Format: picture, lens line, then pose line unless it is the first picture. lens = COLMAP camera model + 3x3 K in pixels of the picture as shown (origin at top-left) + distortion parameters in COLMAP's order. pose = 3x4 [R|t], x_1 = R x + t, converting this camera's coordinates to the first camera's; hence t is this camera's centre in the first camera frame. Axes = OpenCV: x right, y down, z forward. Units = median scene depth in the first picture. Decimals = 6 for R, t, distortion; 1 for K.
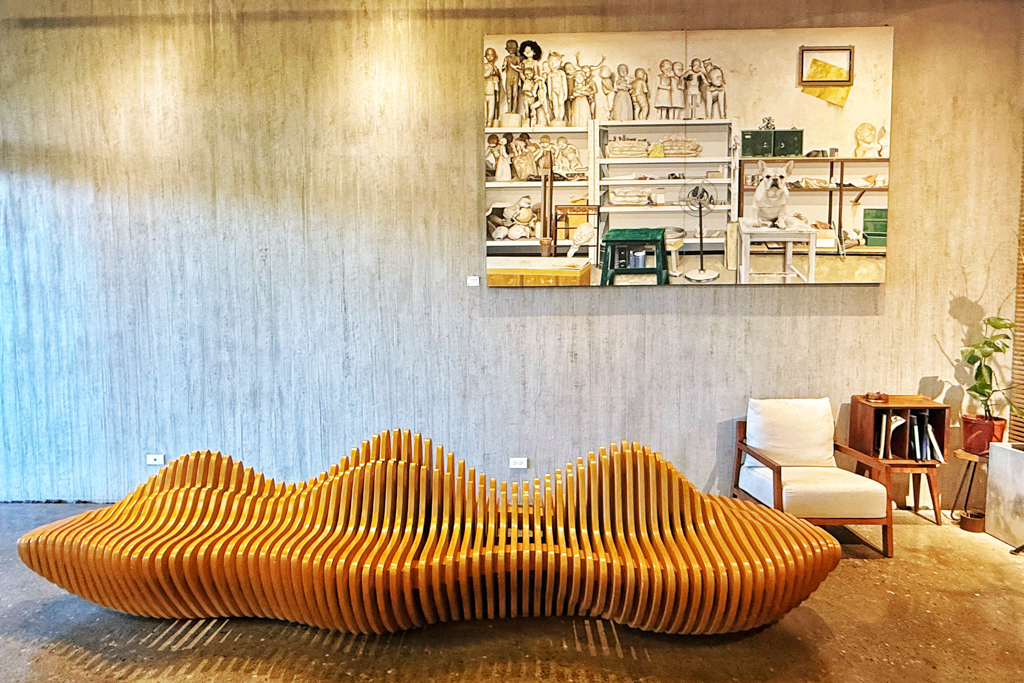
lens RADIAL K [[605.9, 0, 512.0], [0, 605.9, 341.5], [0, 0, 1]] dist [0.002361, 0.001151]
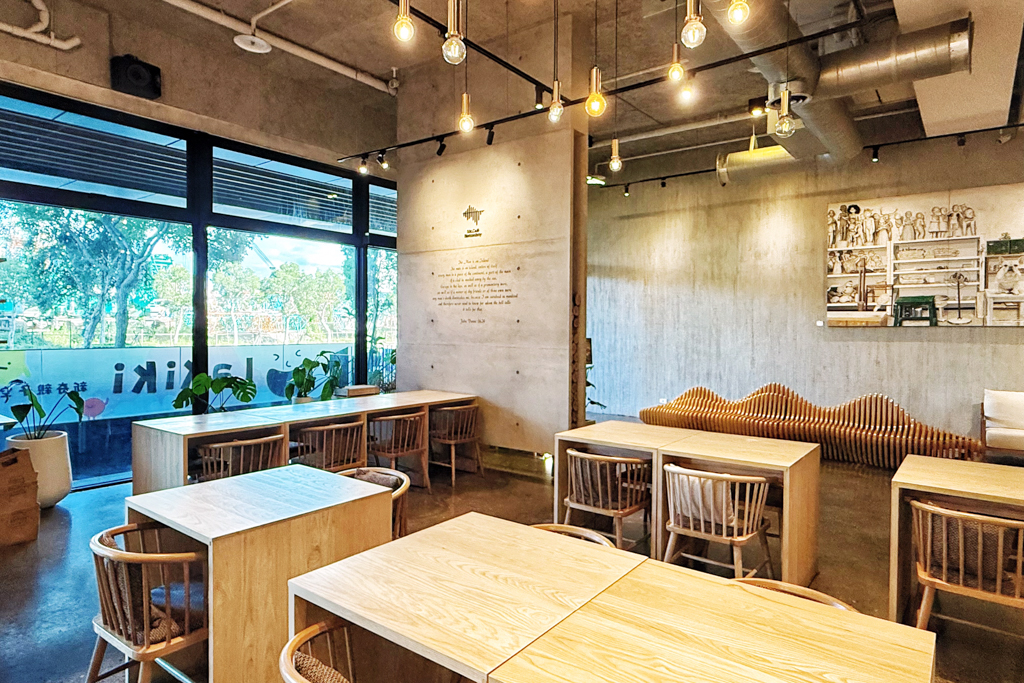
lens RADIAL K [[605.9, 0, 512.0], [0, 605.9, 341.5], [0, 0, 1]] dist [0.002361, 0.001151]
pose [[0.809265, 0.022014, -0.587031, 0.296666], [-0.043840, 0.998774, -0.022982, 0.052013], [0.585806, 0.044334, 0.809238, -1.243027]]
